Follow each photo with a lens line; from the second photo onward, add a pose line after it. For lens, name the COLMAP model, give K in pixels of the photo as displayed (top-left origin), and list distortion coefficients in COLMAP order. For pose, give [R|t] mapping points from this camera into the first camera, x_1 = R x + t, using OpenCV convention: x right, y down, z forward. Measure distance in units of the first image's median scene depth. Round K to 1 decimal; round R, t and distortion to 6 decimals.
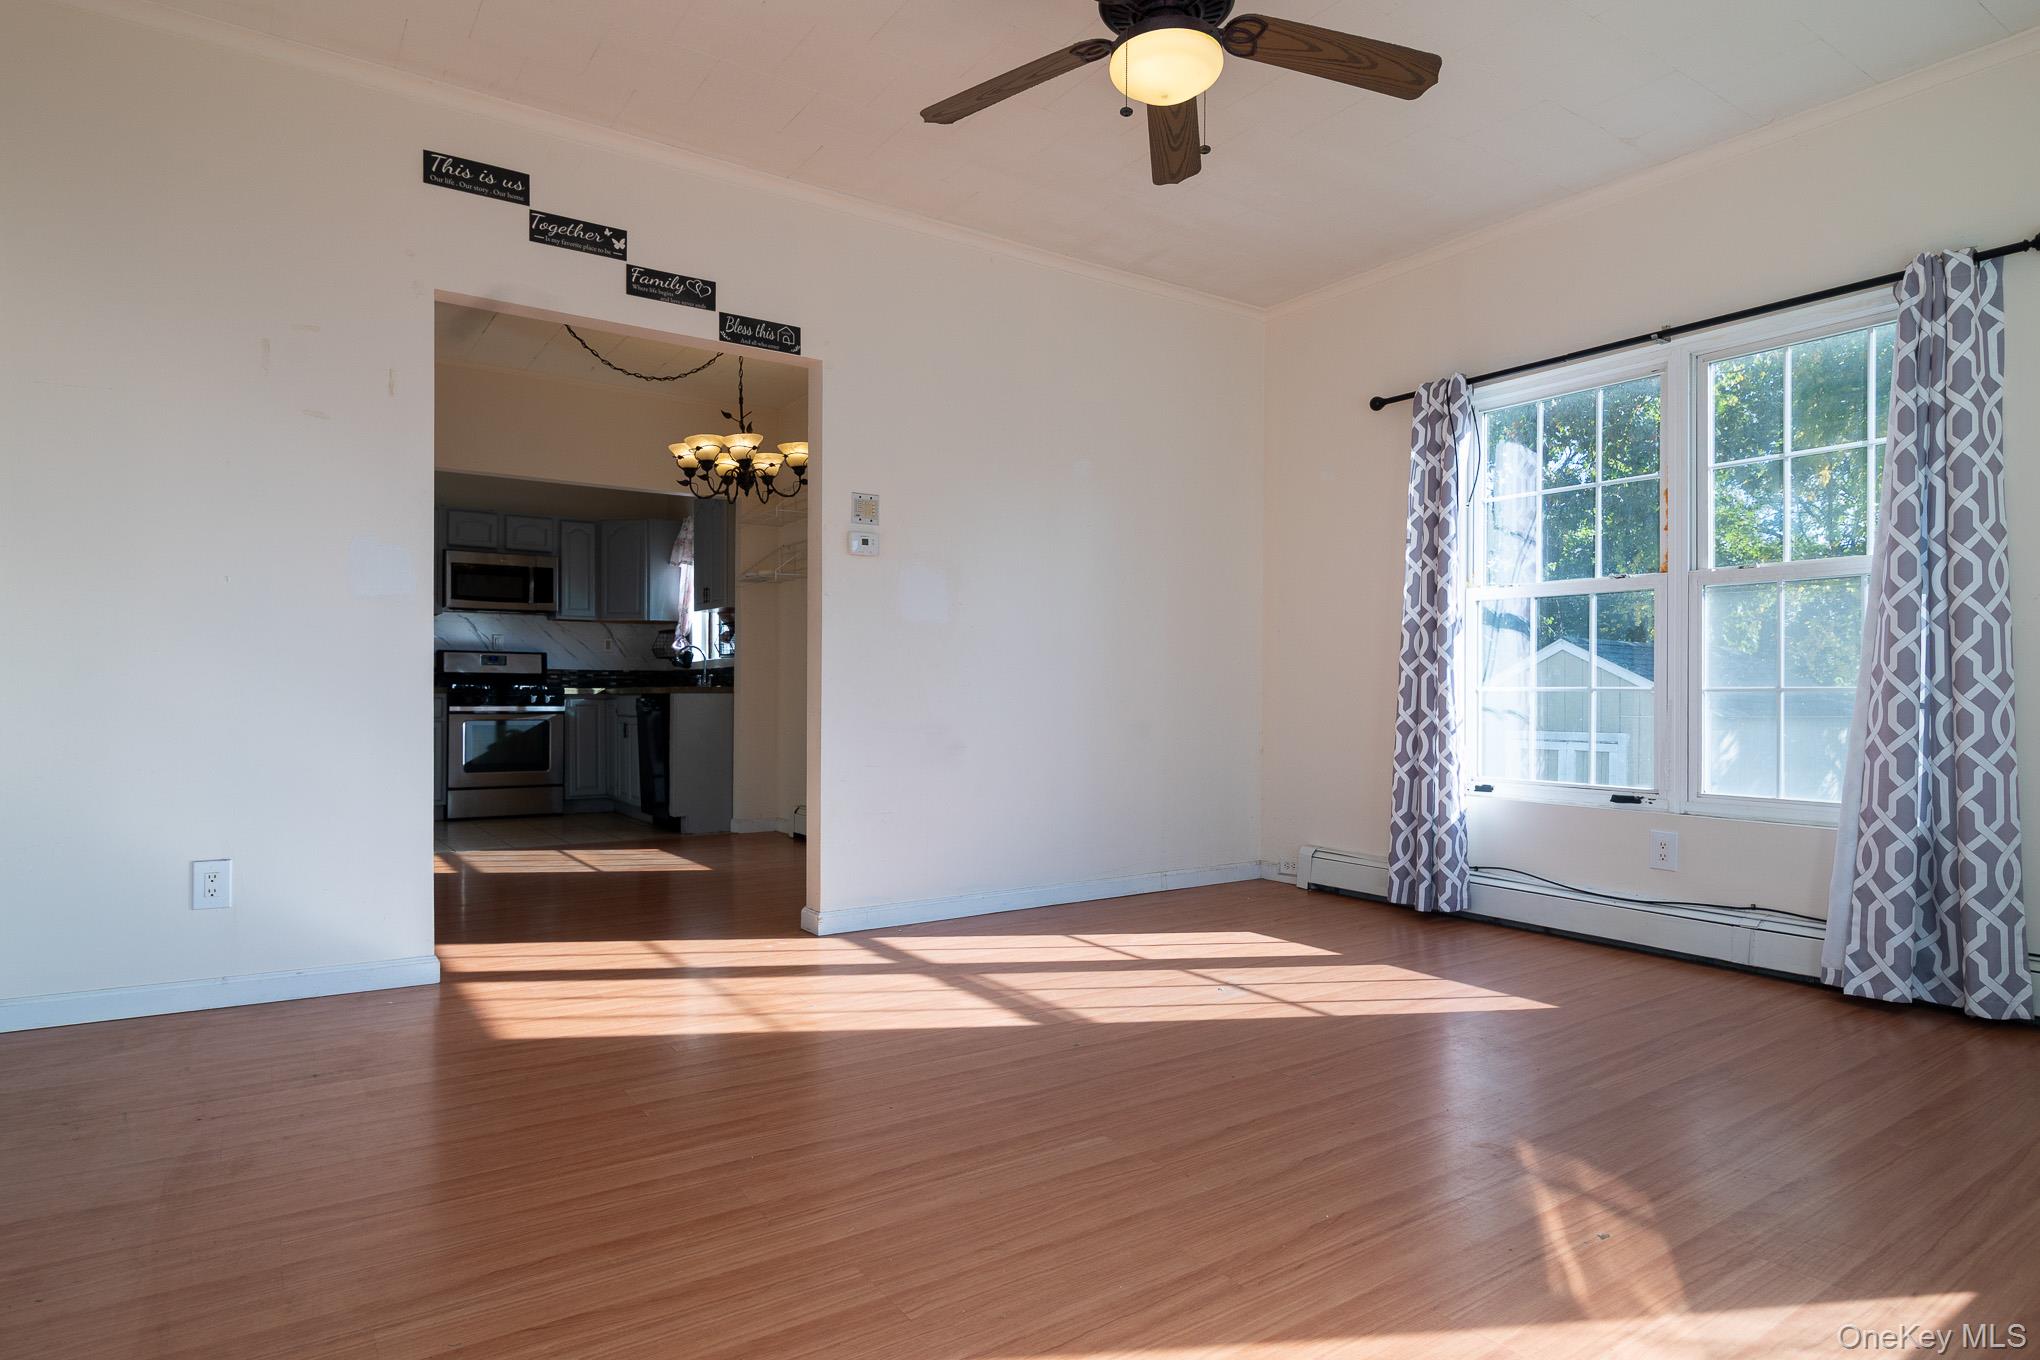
lens RADIAL K [[1119.6, 0, 1009.9], [0, 1119.6, 686.4], [0, 0, 1]] dist [-0.010387, 0.000613]
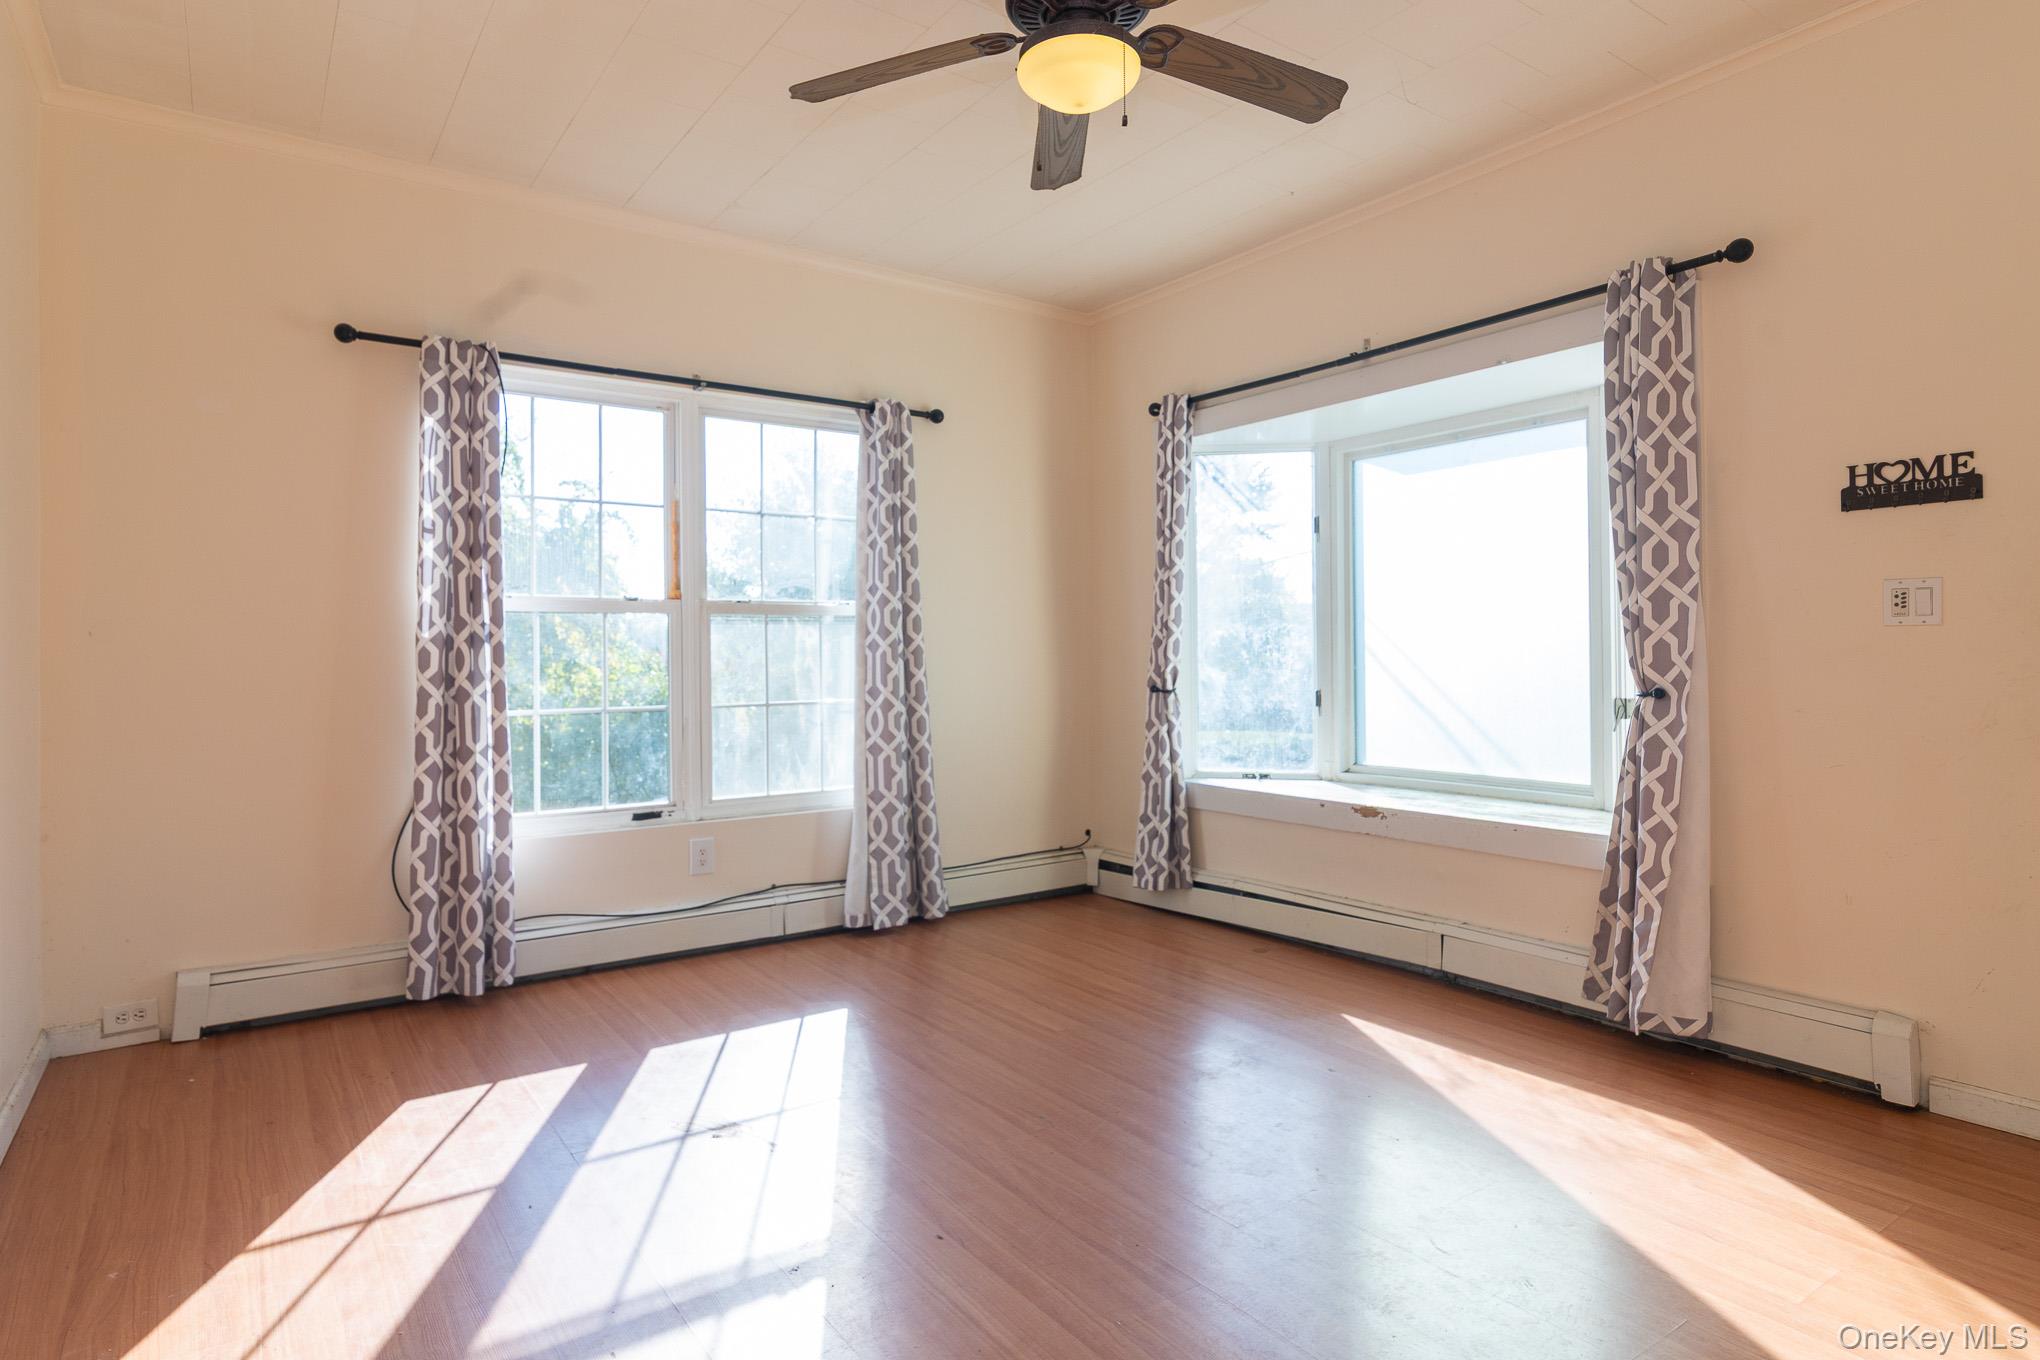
lens RADIAL K [[1118.4, 0, 1022.7], [0, 1118.4, 648.9], [0, 0, 1]] dist [0.004526, -0.000069]
pose [[-0.019502, -0.000207, 0.999810, -0.508896], [0.003496, 0.999994, 0.000275, -0.054514], [-0.999804, 0.003500, -0.019501, 0.699811]]
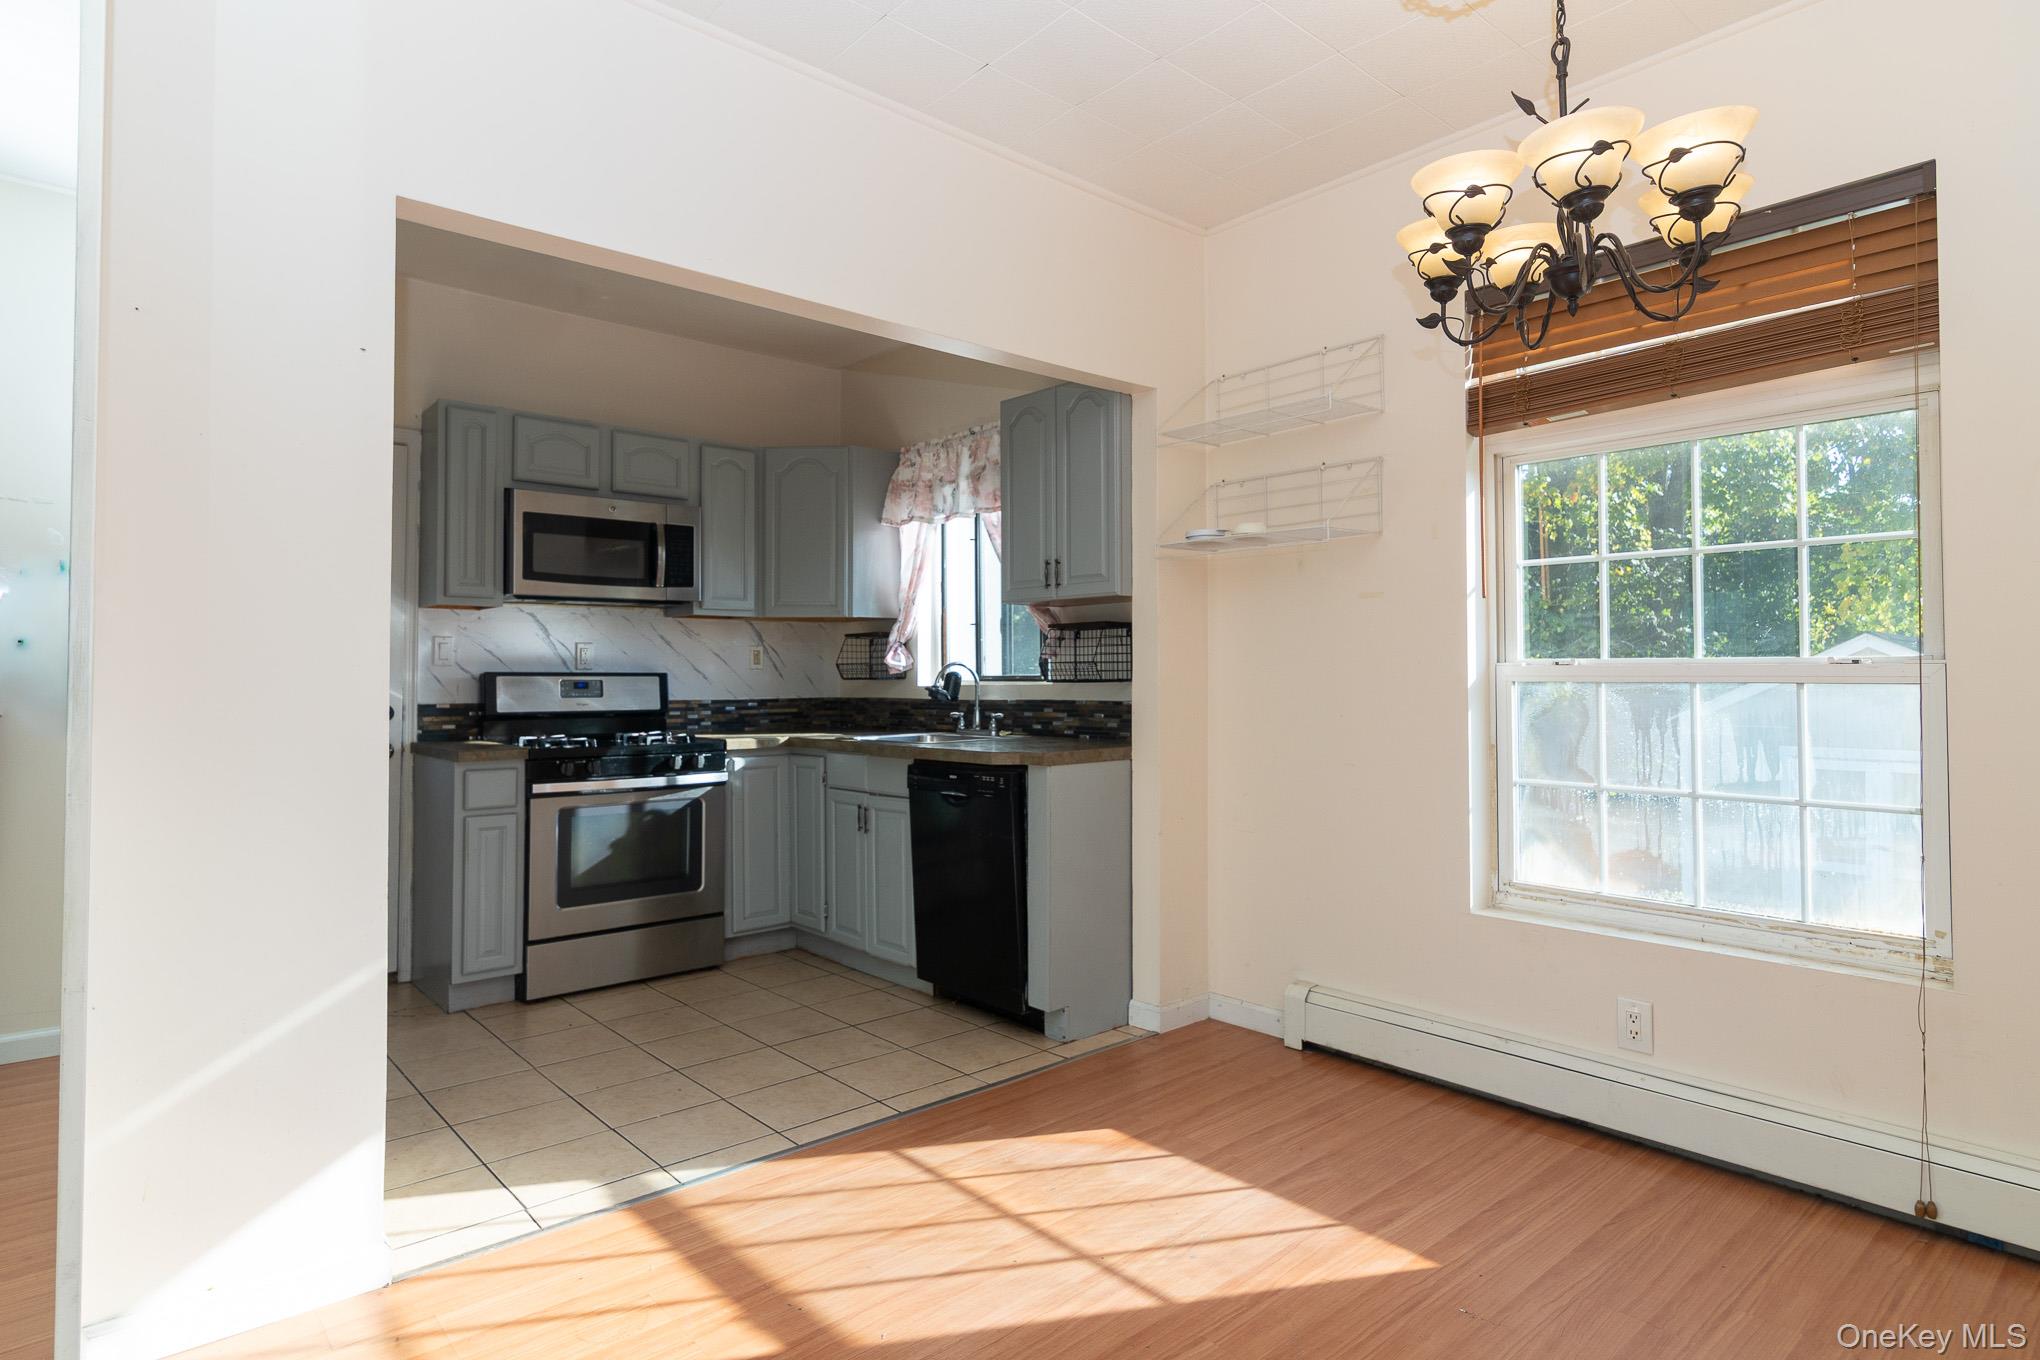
lens RADIAL K [[1092.9, 0, 1034.9], [0, 1092.9, 651.7], [0, 0, 1]] dist [0.006794, -0.000369]
pose [[0.990838, -0.003865, 0.135002, -0.670200], [0.006367, 0.999816, -0.018104, -0.065748], [-0.134907, 0.018798, 0.990680, 0.911941]]
